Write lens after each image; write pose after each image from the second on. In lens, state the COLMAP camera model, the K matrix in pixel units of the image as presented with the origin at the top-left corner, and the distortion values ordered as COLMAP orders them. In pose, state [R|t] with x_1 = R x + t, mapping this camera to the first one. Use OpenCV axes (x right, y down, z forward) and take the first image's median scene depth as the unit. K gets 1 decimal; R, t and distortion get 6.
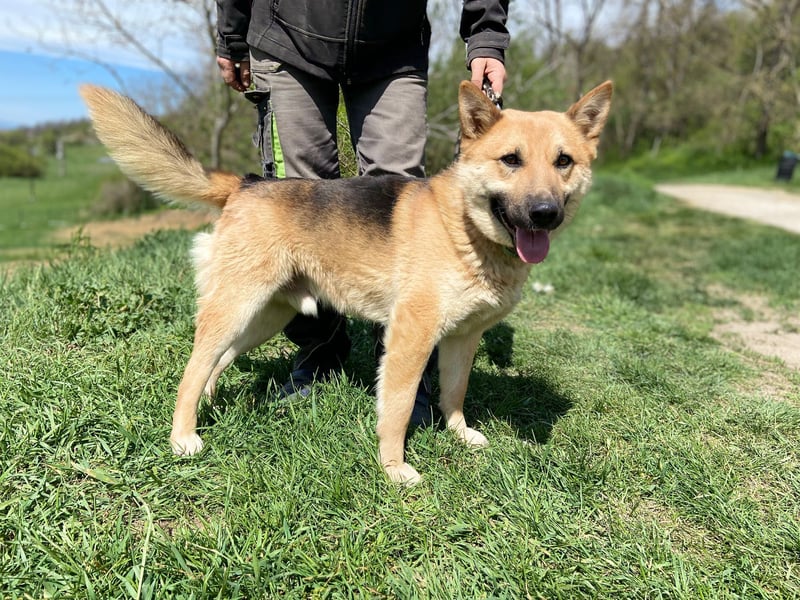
lens RADIAL K [[610.0, 0, 408.6], [0, 610.0, 290.2], [0, 0, 1]] dist [0.123182, -0.164273]
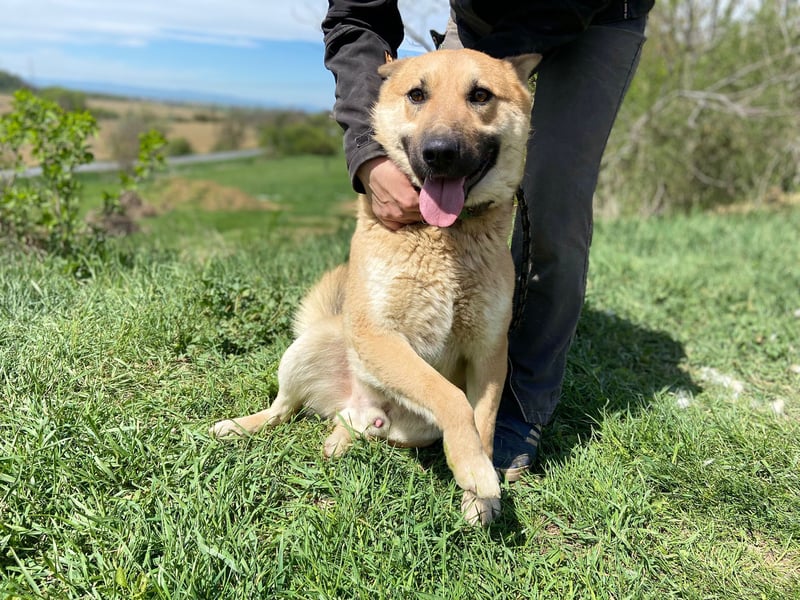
lens RADIAL K [[610.0, 0, 408.6], [0, 610.0, 290.2], [0, 0, 1]] dist [0.123182, -0.164273]
pose [[0.914533, 0.101453, -0.391583, 0.047077], [-0.088813, 0.994777, 0.050311, -0.060206], [0.394642, -0.011233, 0.918766, 0.287793]]
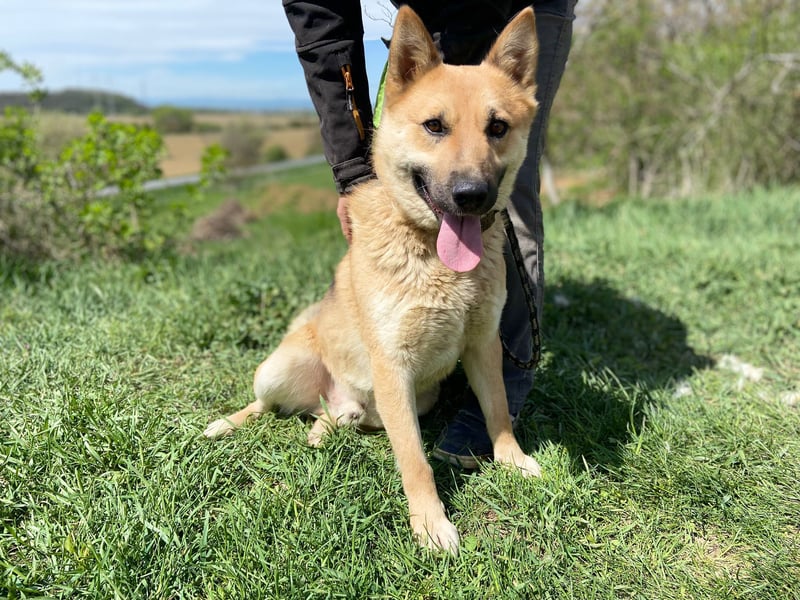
lens RADIAL K [[607.7, 0, 400.0], [0, 607.7, 300.0], [0, 0, 1]] dist [0.120452, -0.163107]
pose [[0.839894, 0.085157, -0.536028, 0.140178], [-0.044613, 0.995105, 0.088185, -0.068449], [0.540913, -0.050152, 0.839582, 0.323249]]
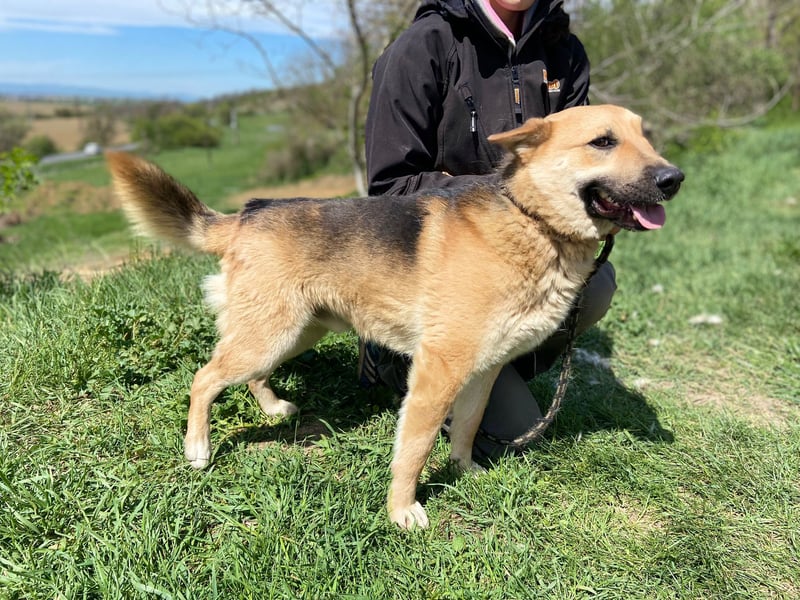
lens RADIAL K [[610.0, 0, 408.6], [0, 610.0, 290.2], [0, 0, 1]] dist [0.123182, -0.164273]
pose [[0.970757, 0.029028, -0.238303, 0.060109], [-0.013941, 0.997804, 0.064754, -0.089718], [0.239660, -0.059538, 0.969030, 0.251635]]
